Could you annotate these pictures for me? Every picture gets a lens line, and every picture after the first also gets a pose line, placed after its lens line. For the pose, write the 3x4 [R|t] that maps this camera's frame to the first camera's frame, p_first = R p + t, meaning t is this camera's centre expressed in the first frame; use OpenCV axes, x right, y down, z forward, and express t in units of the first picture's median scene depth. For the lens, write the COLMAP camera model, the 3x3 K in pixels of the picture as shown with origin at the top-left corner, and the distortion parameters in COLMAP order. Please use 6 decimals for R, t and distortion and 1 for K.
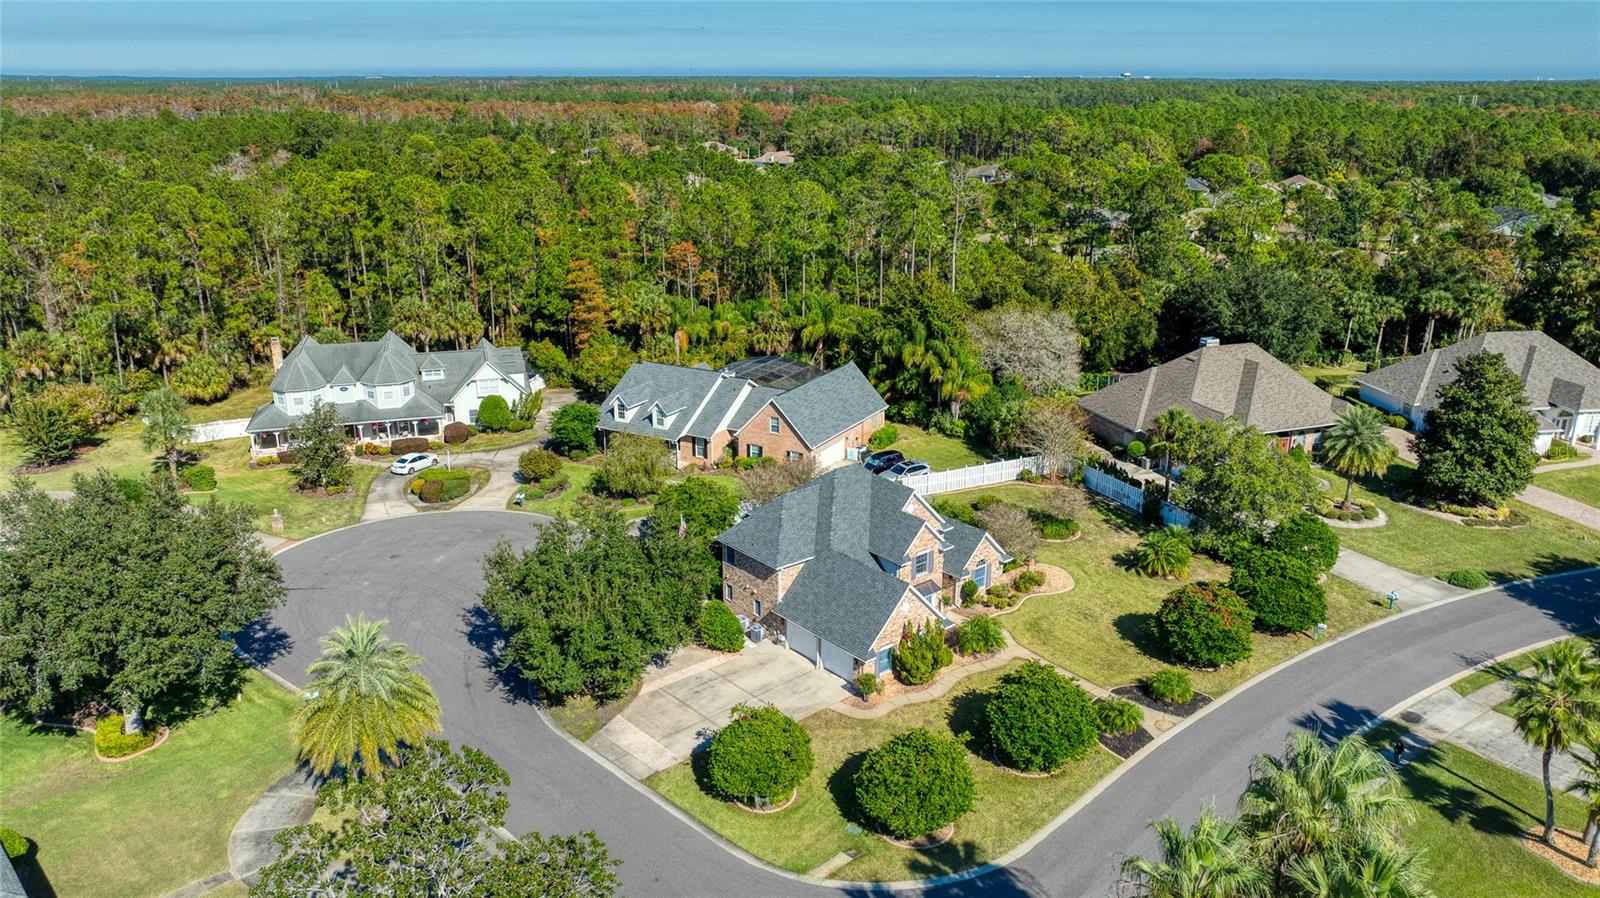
lens RADIAL K [[1147.0, 0, 799.6], [0, 1147.0, 446.8], [0, 0, 1]] dist [-0.023657, 0.011423]
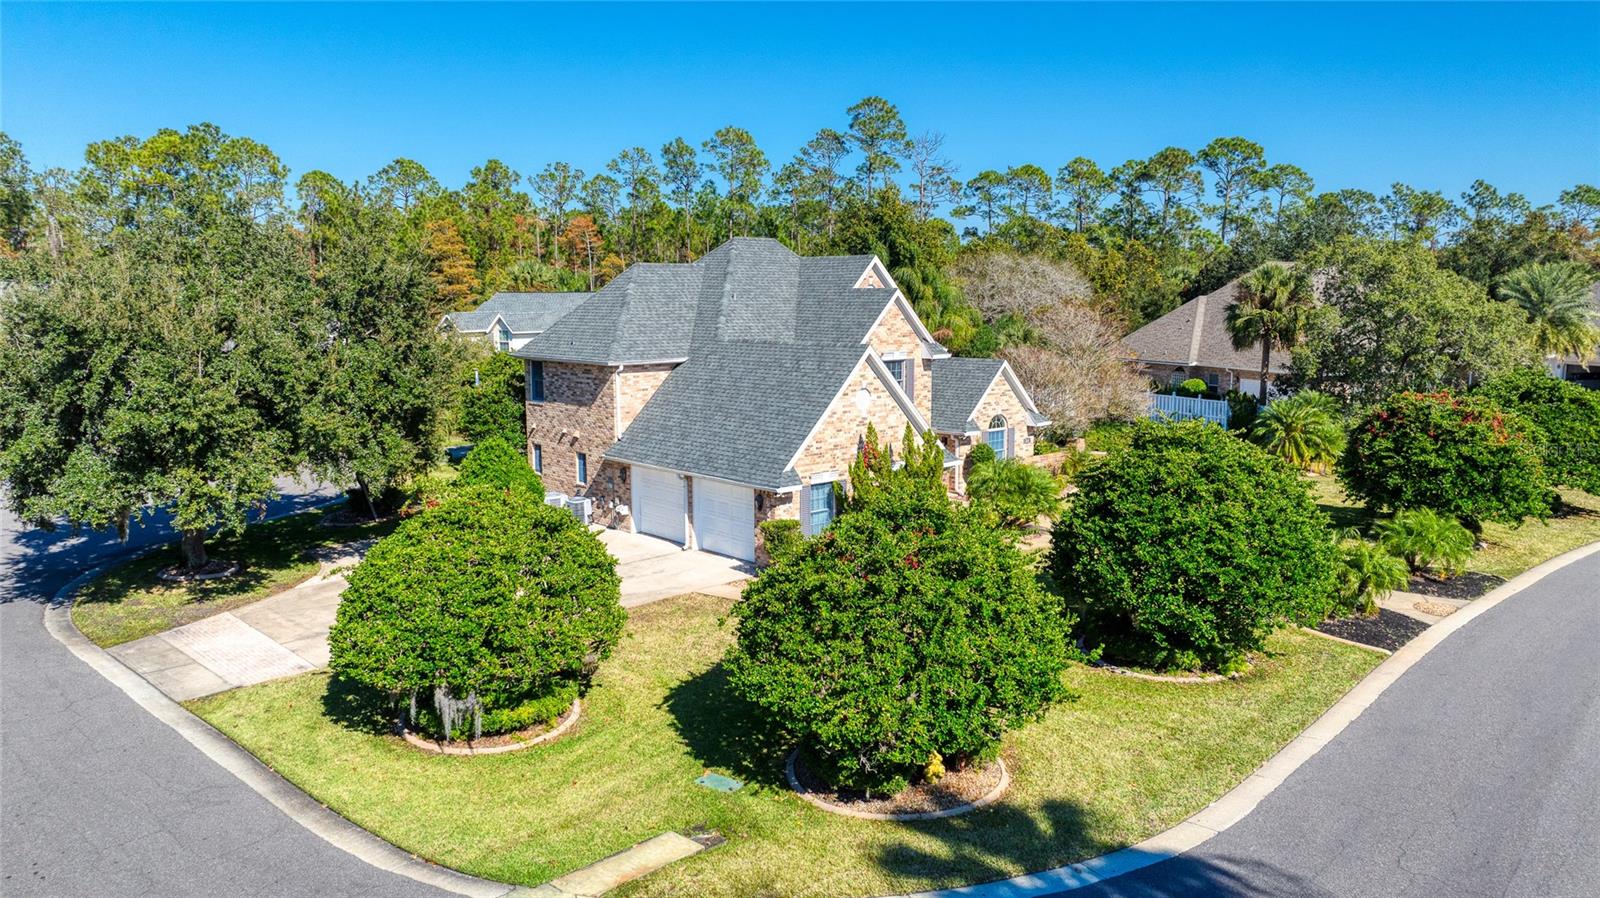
lens RADIAL K [[1147.0, 0, 801.3], [0, 1147.0, 451.8], [0, 0, 1]] dist [-0.023657, 0.011423]
pose [[0.999371, -0.009221, 0.034240, 0.057668], [0.014427, 0.987795, -0.155092, 0.273925], [-0.032392, 0.155488, 0.987307, 0.608018]]
